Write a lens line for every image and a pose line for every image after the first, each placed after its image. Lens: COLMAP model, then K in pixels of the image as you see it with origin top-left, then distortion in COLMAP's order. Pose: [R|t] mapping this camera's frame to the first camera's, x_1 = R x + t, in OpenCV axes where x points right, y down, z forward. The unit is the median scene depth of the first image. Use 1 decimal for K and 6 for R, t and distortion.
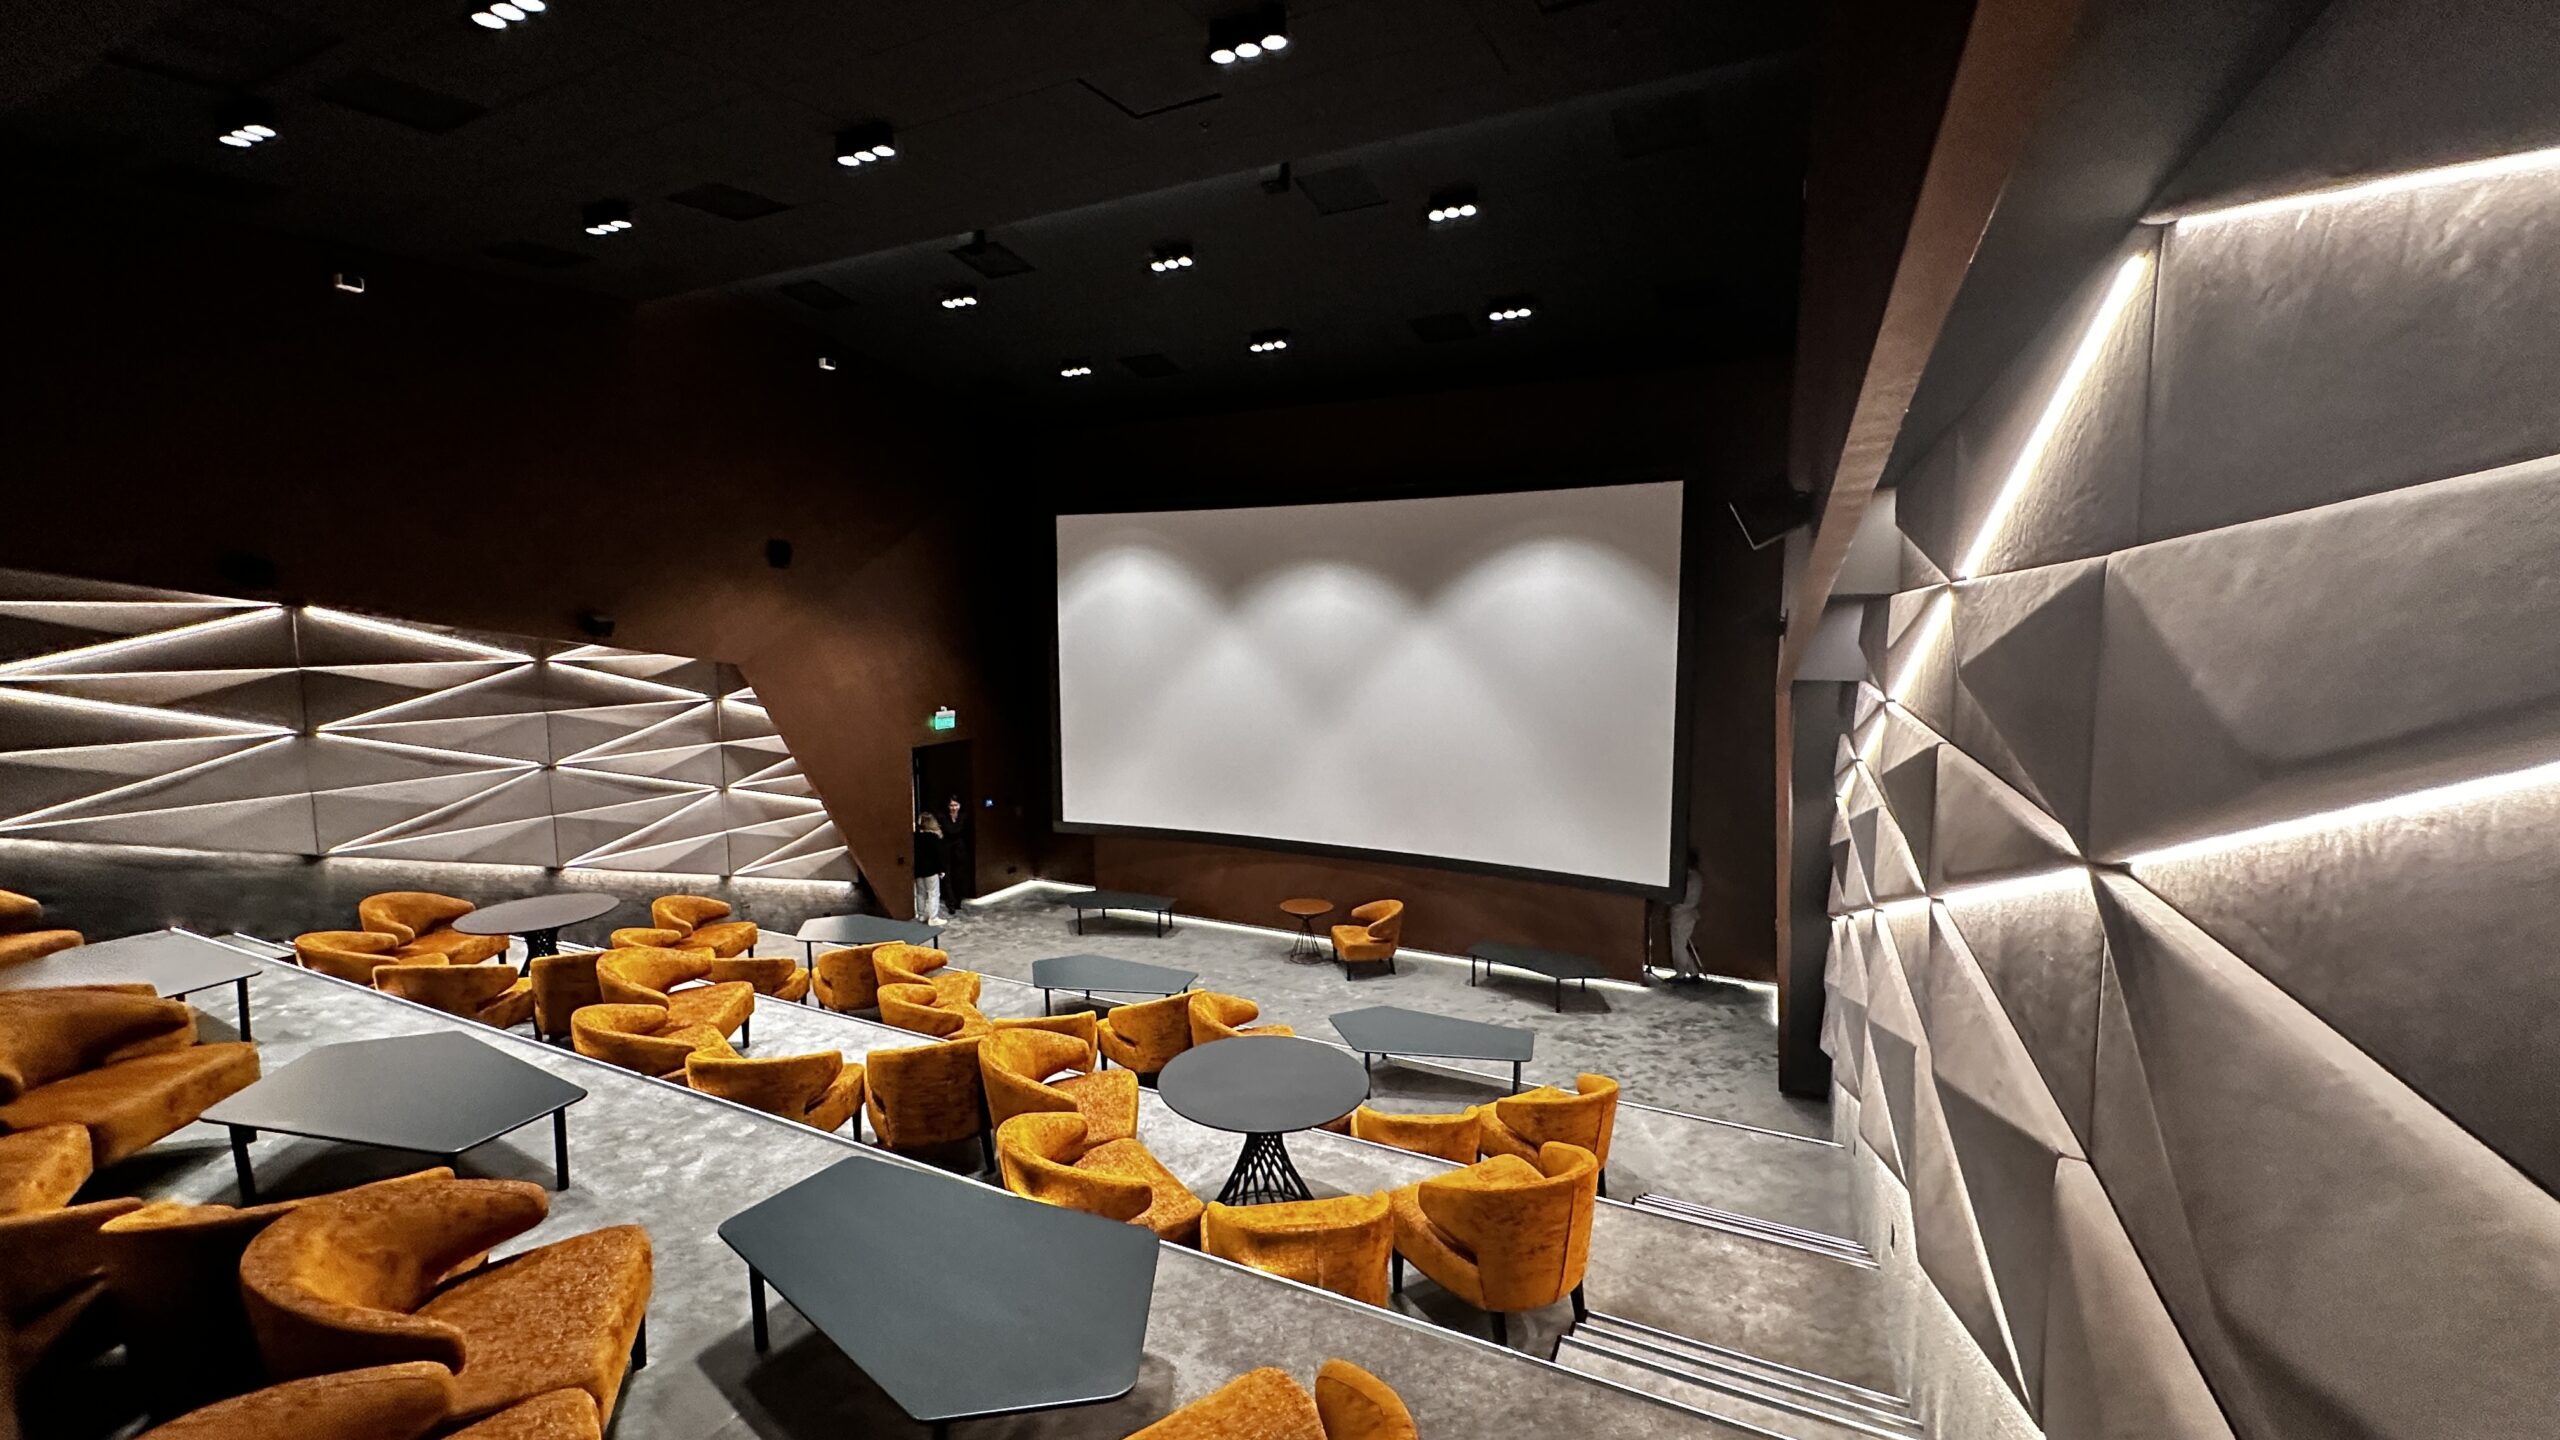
lens RADIAL K [[1021.6, 0, 1280.6], [0, 1021.6, 721.2], [0, 0, 1]] dist [0.001191, -0.001052]
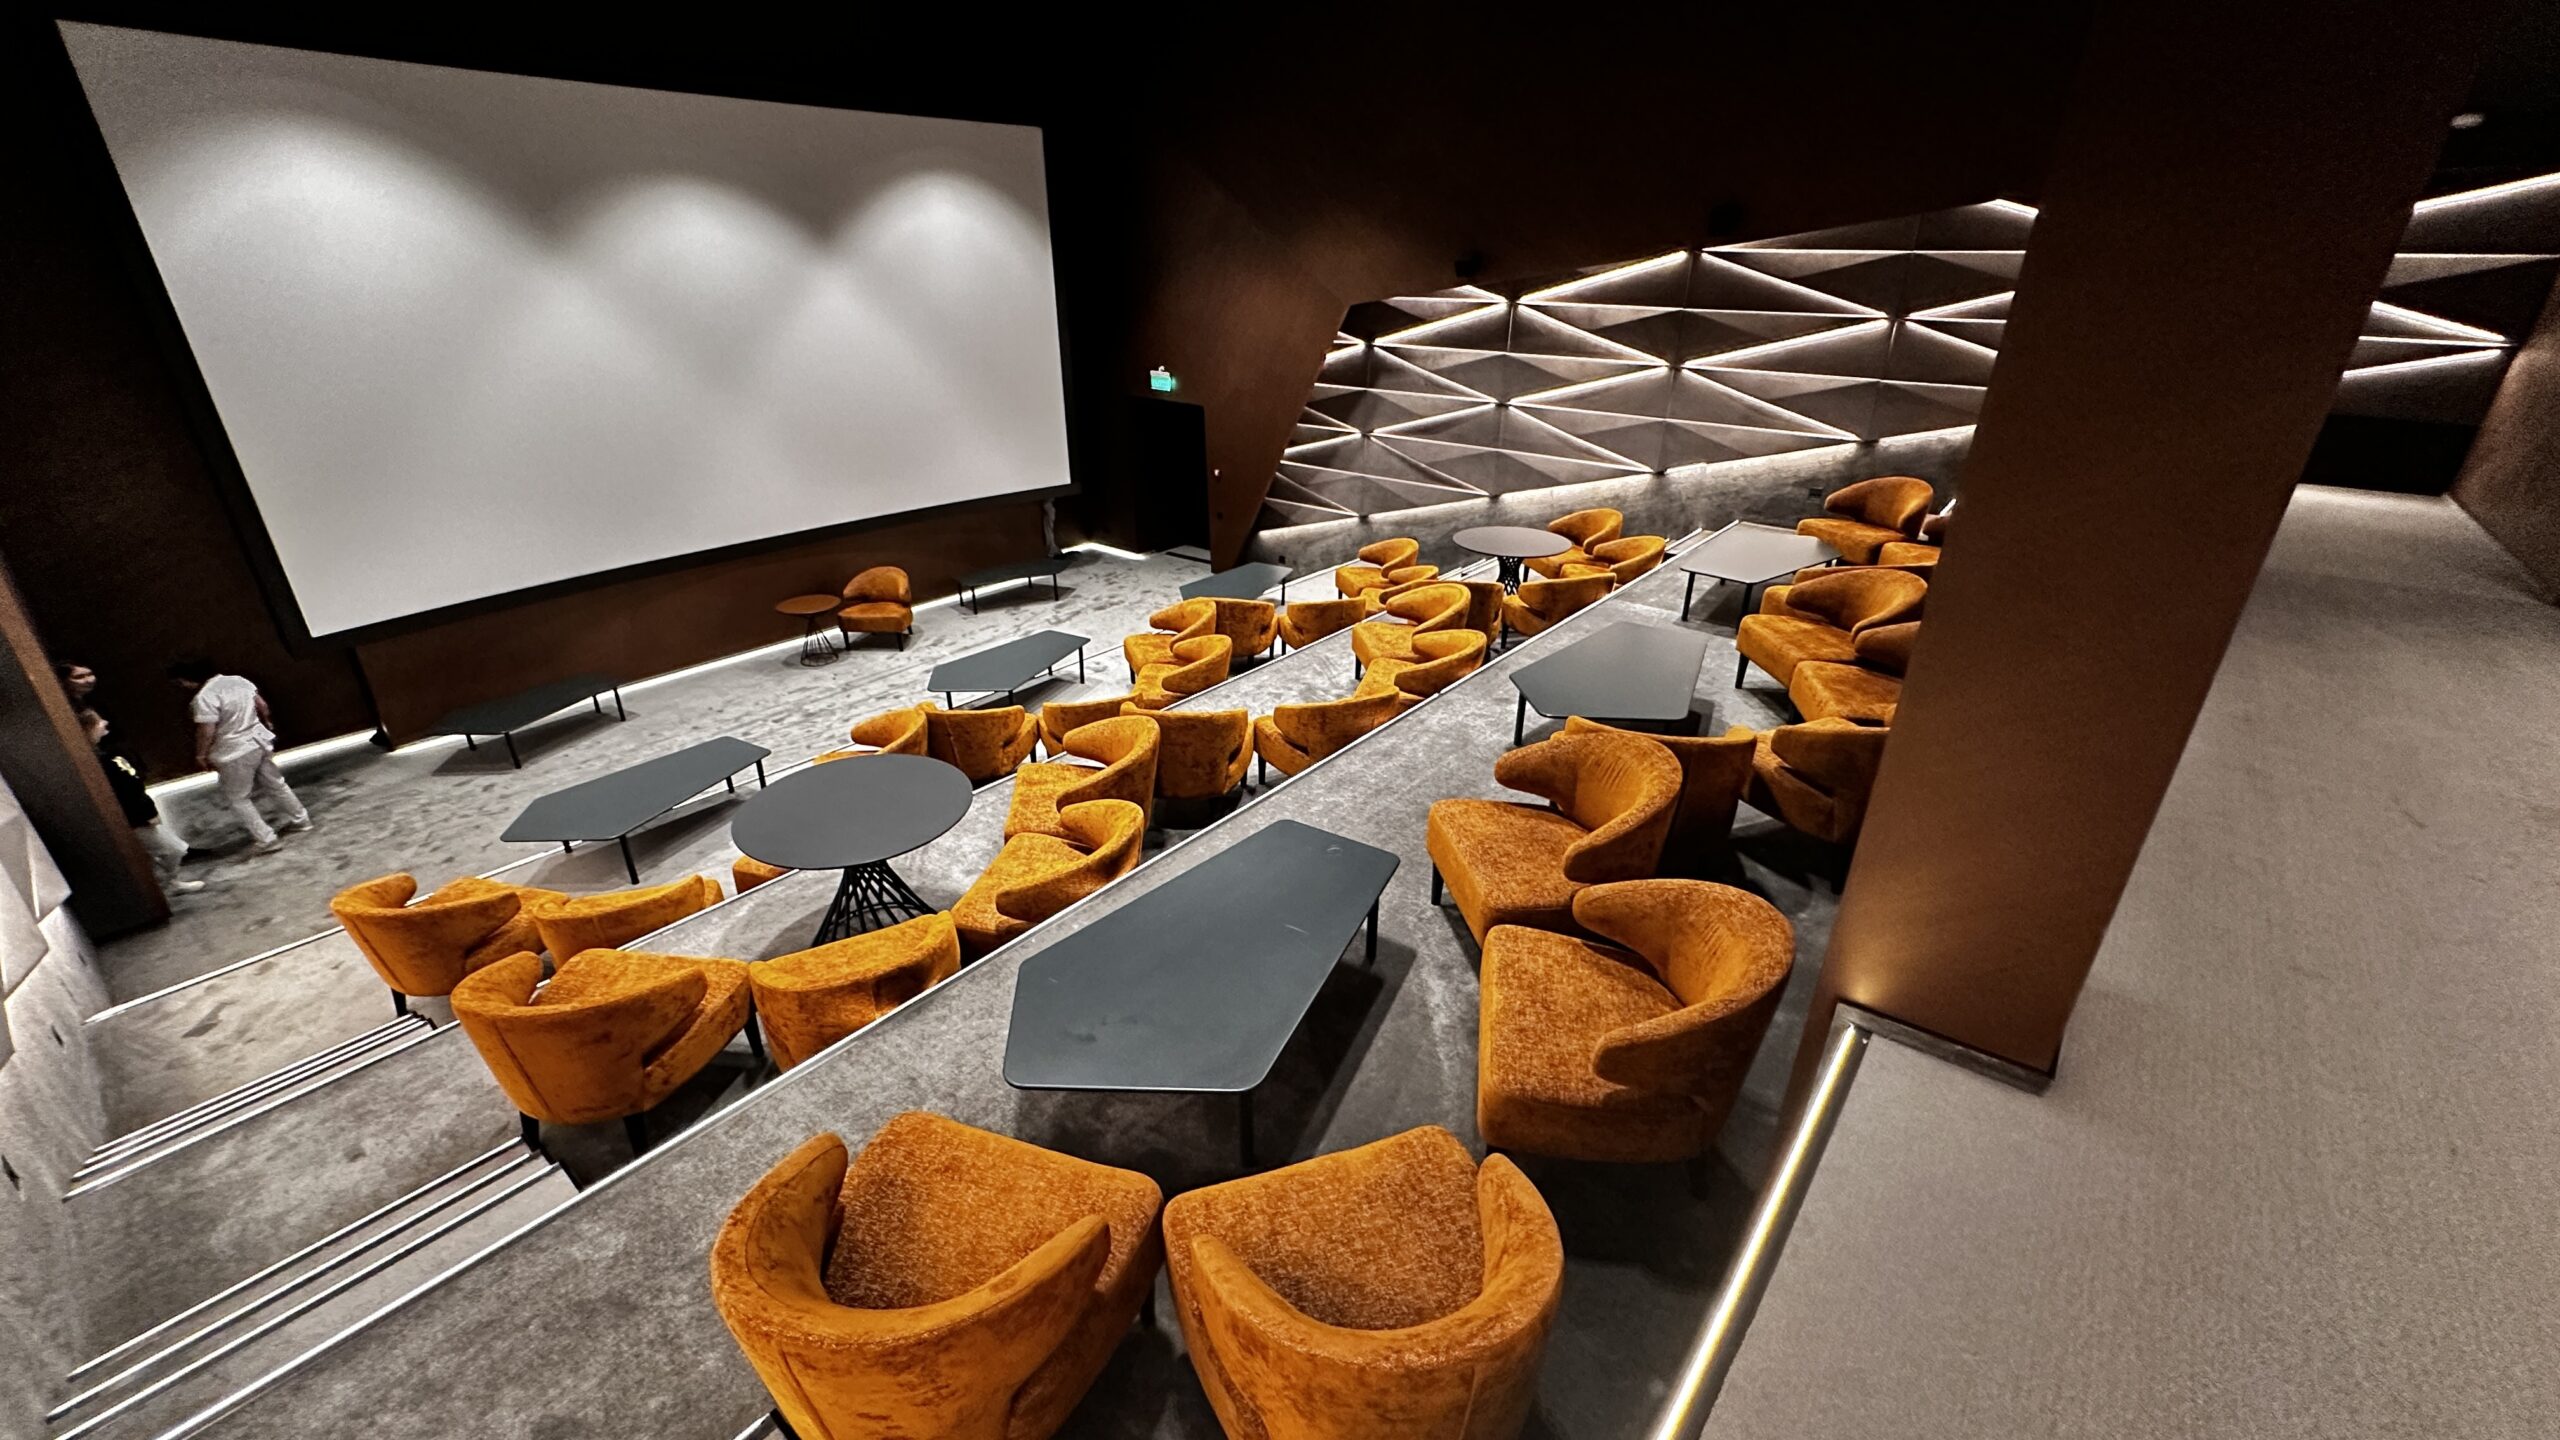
lens RADIAL K [[1021.6, 0, 1270.4], [0, 1021.6, 713.6], [0, 0, 1]] dist [0.001191, -0.001052]
pose [[0.236729, -0.400045, 0.885395, -0.760451], [0.098277, 0.916483, 0.387815, -0.042779], [-0.966593, -0.004793, 0.256273, 0.394806]]
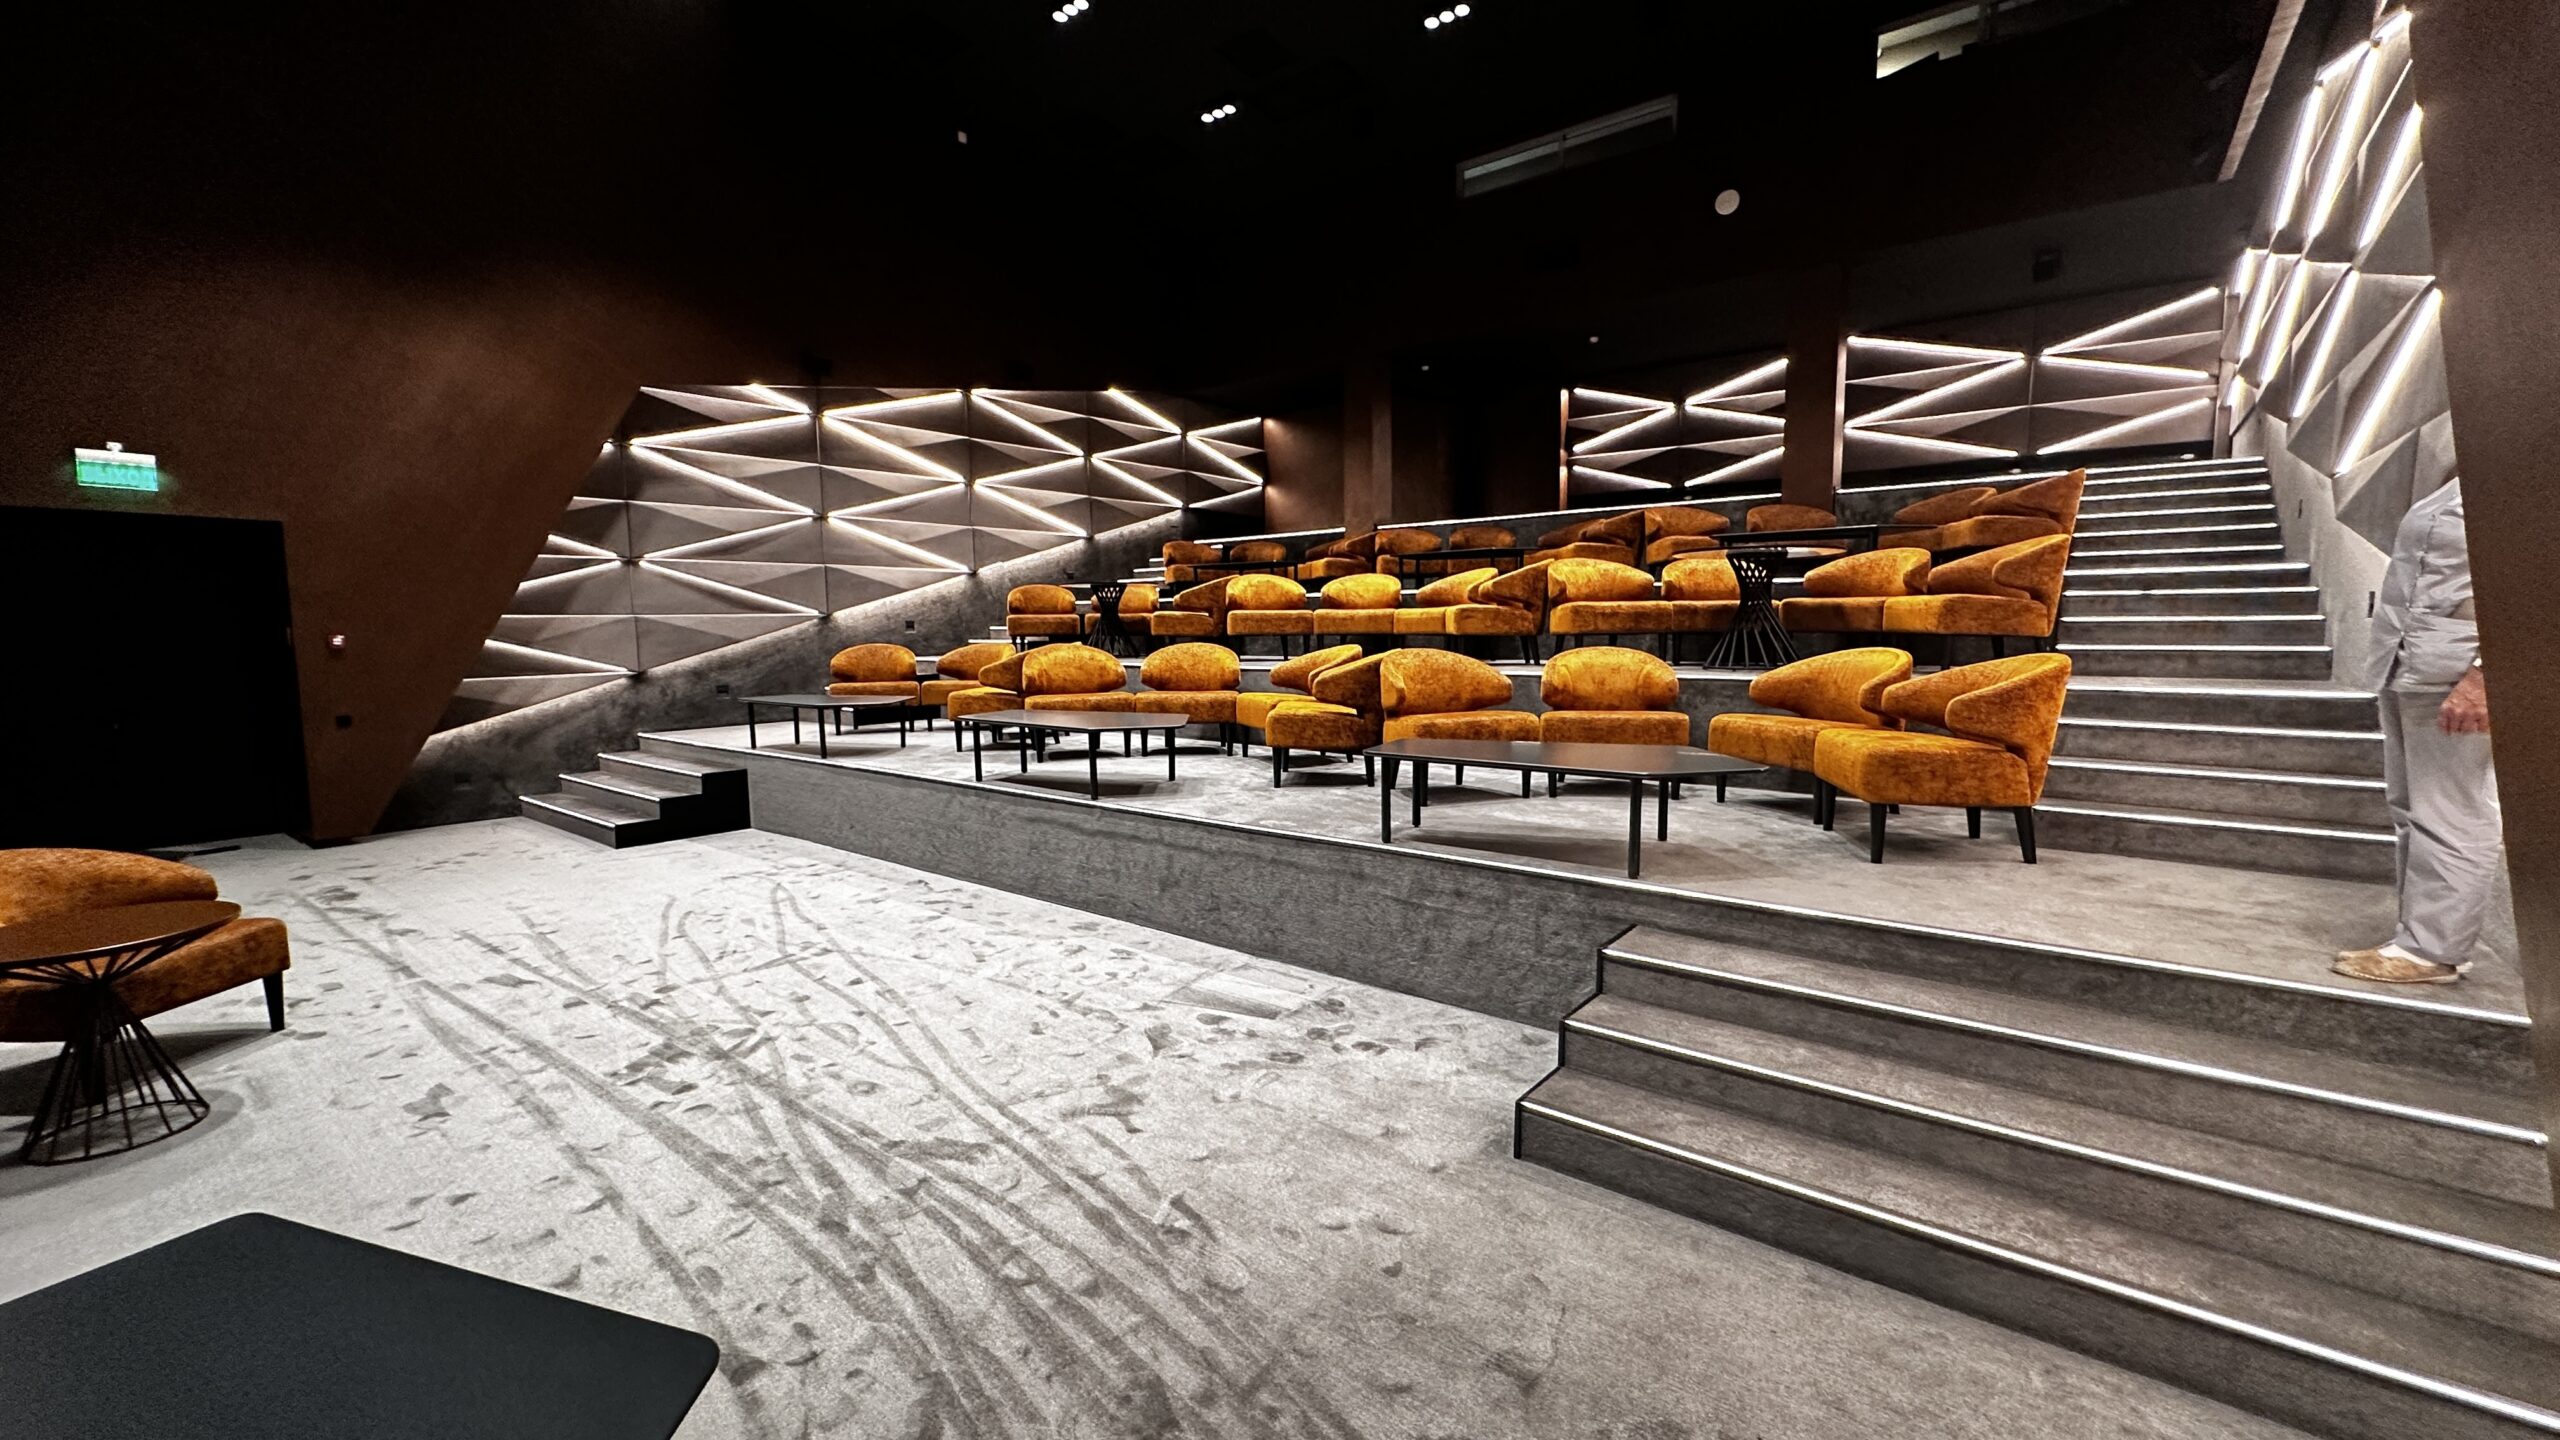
lens RADIAL K [[1021.6, 0, 1274.1], [0, 1021.6, 718.9], [0, 0, 1]] dist [0.001191, -0.001052]
pose [[-0.975212, -0.000222, 0.221274, -0.567046], [0.043644, 0.980162, 0.193334, 0.022814], [-0.216928, 0.198199, -0.955856, 0.778178]]
